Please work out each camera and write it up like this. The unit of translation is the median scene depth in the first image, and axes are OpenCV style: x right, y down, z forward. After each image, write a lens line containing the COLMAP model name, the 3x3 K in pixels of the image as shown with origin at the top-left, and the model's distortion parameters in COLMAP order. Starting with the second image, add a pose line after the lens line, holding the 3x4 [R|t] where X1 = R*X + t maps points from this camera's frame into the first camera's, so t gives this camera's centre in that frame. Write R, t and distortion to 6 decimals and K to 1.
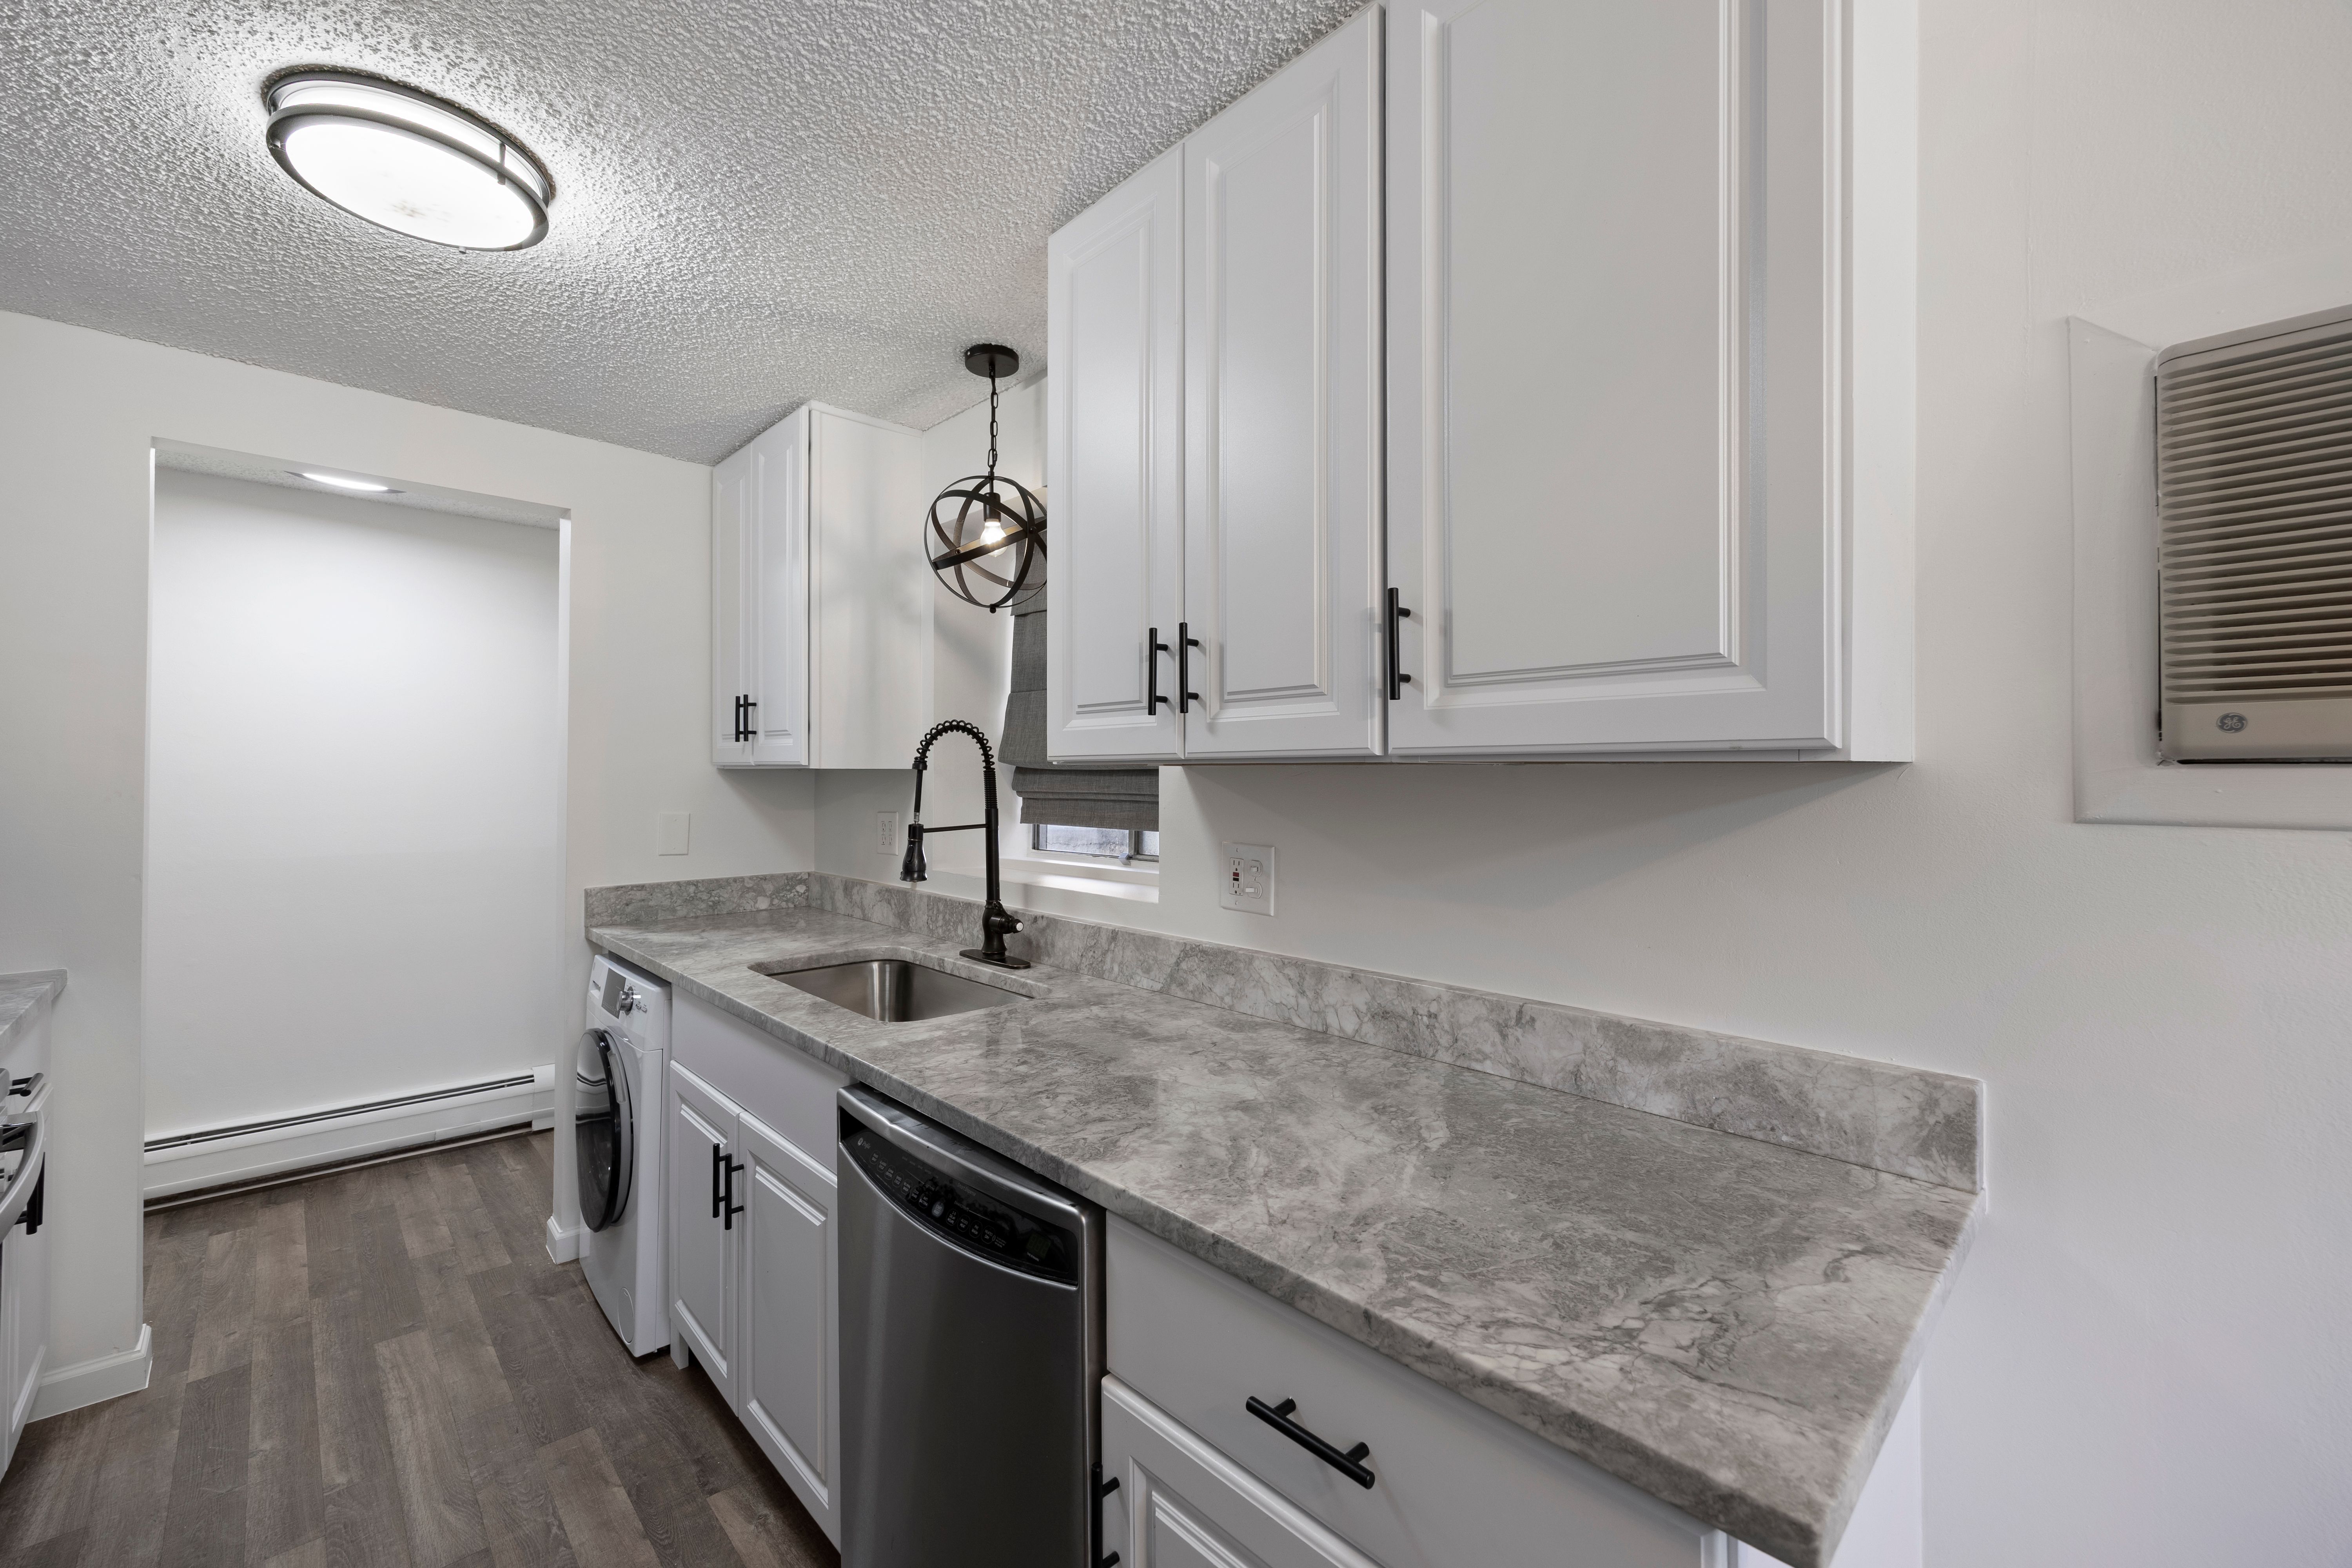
lens RADIAL K [[929.8, 0, 1211.2], [0, 929.8, 761.9], [0, 0, 1]] dist [0.007577, -0.003048]
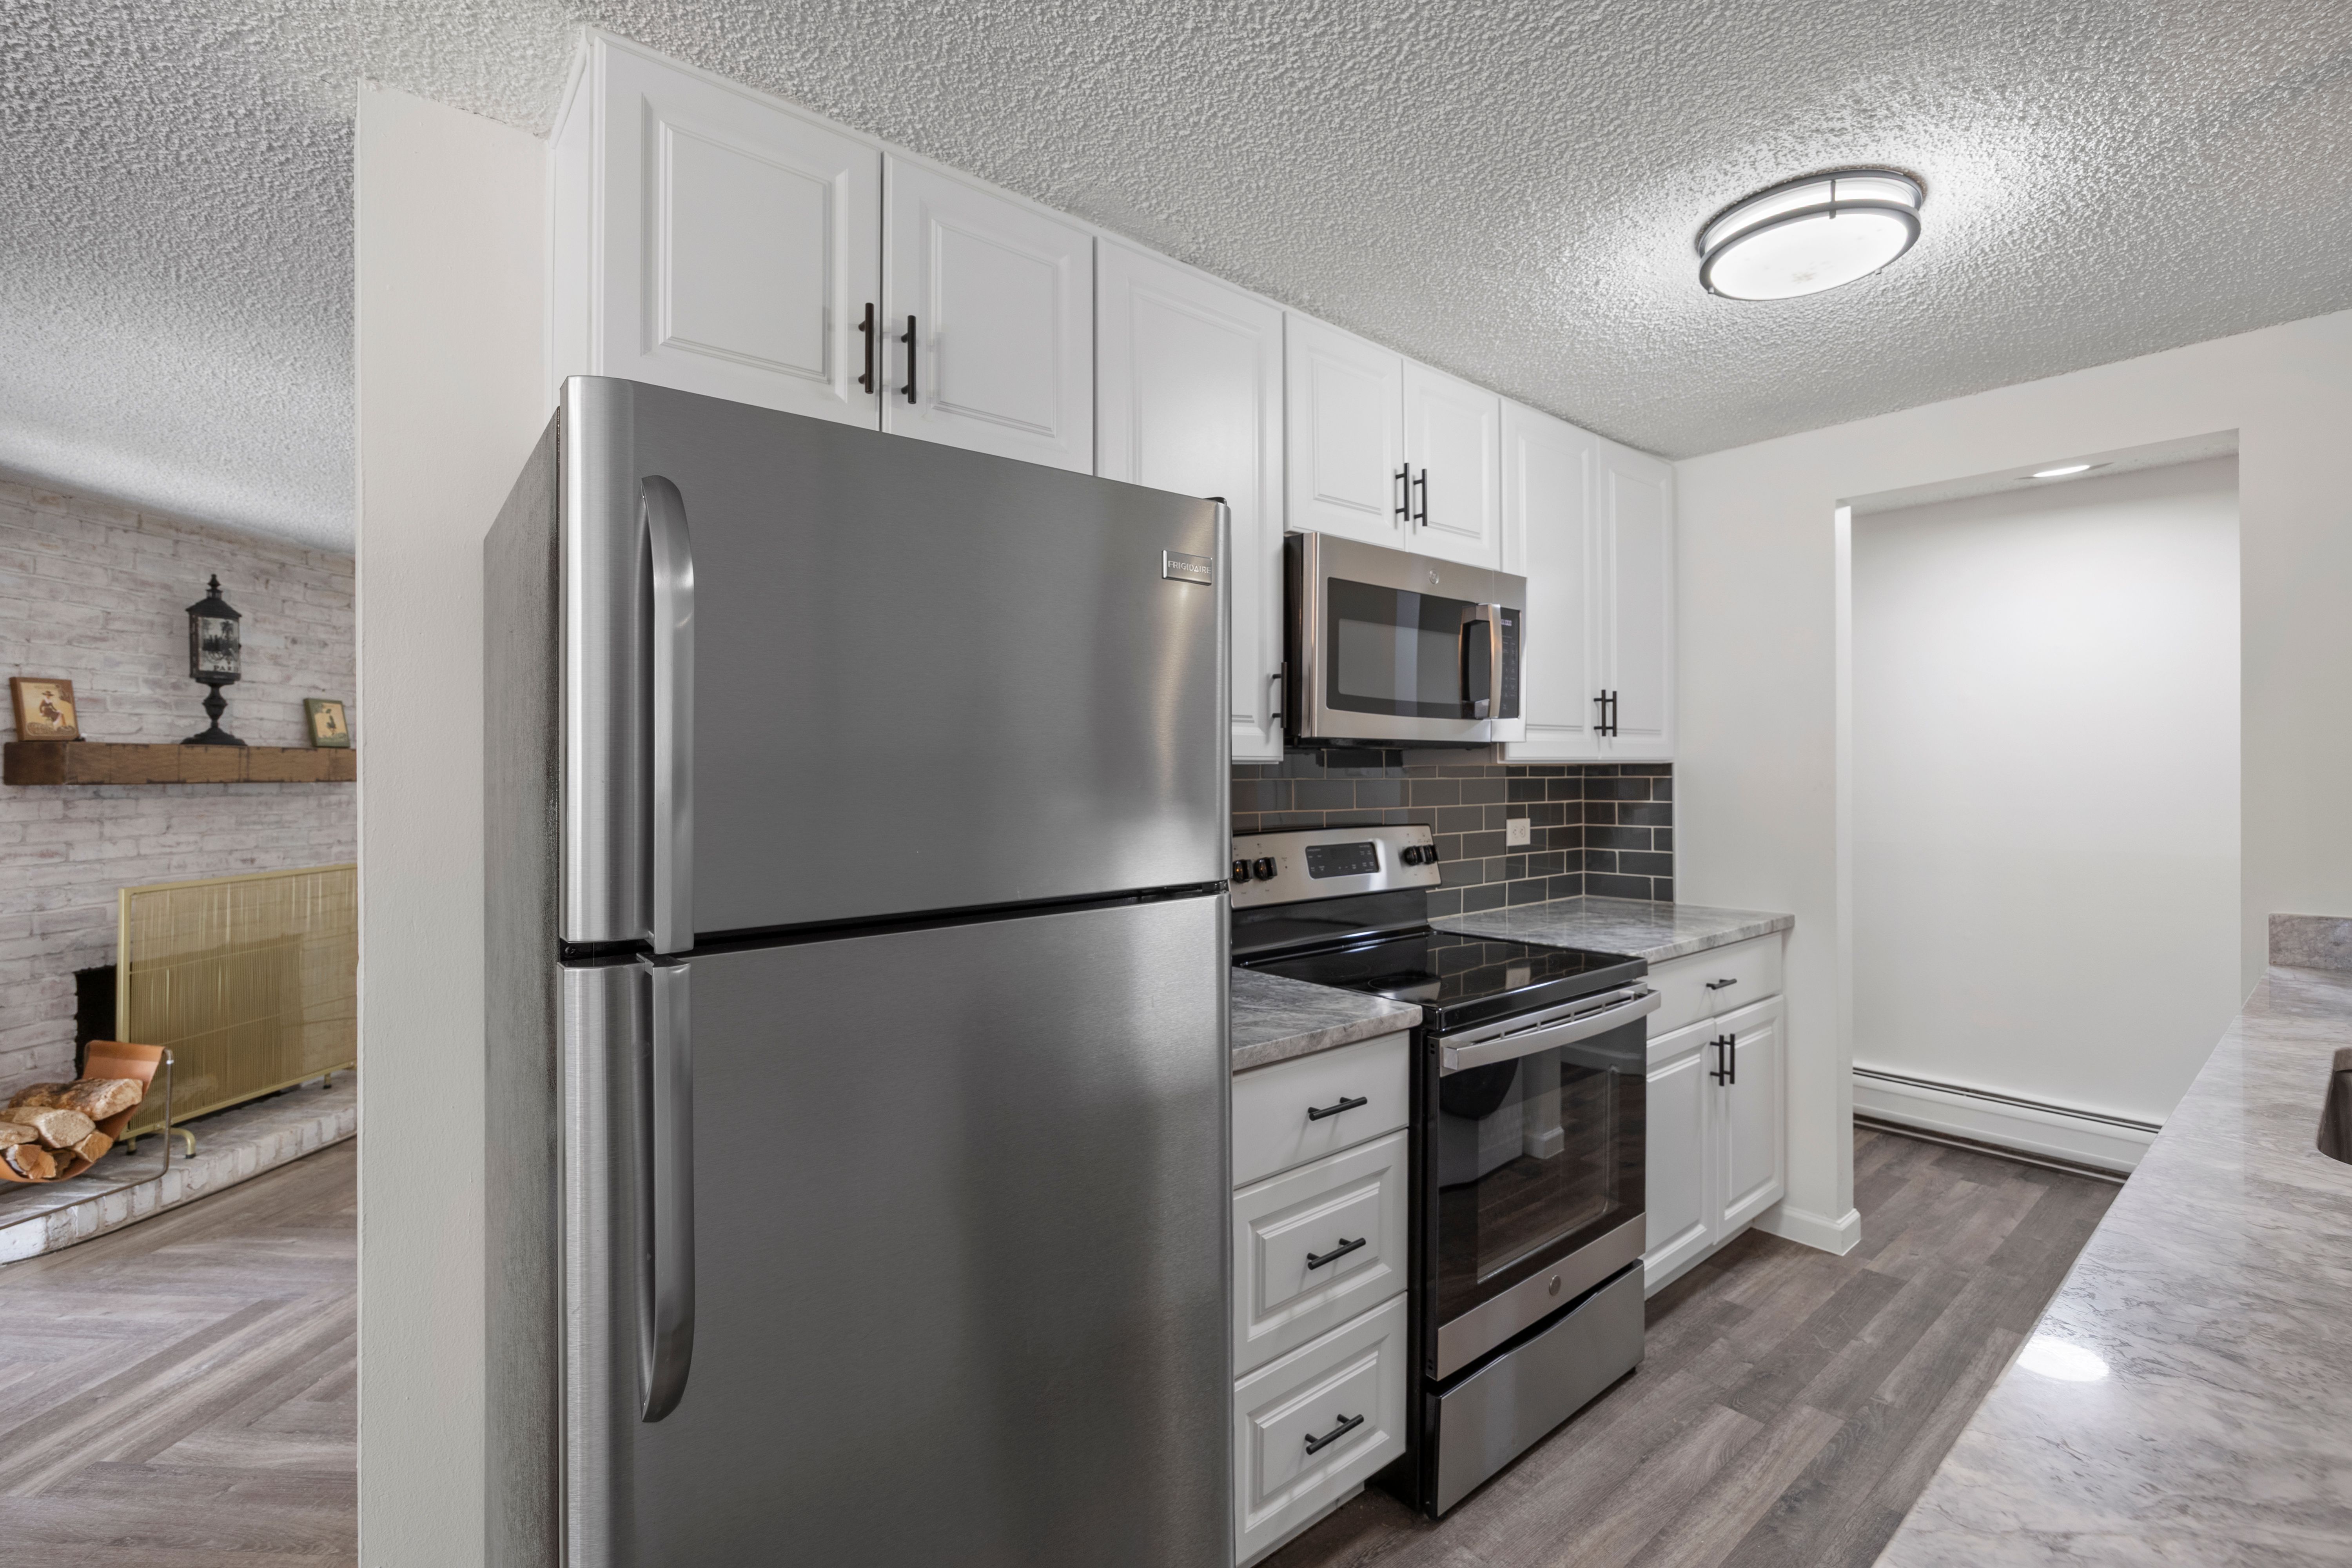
lens RADIAL K [[1003.8, 0, 1153.9], [0, 1003.8, 741.7], [0, 0, 1]] dist [-0.010250, 0.001073]
pose [[-0.091517, -0.028796, -0.995387, 0.359346], [0.015298, 0.999423, -0.030320, 0.007783], [0.995686, -0.018003, -0.091024, 0.253669]]
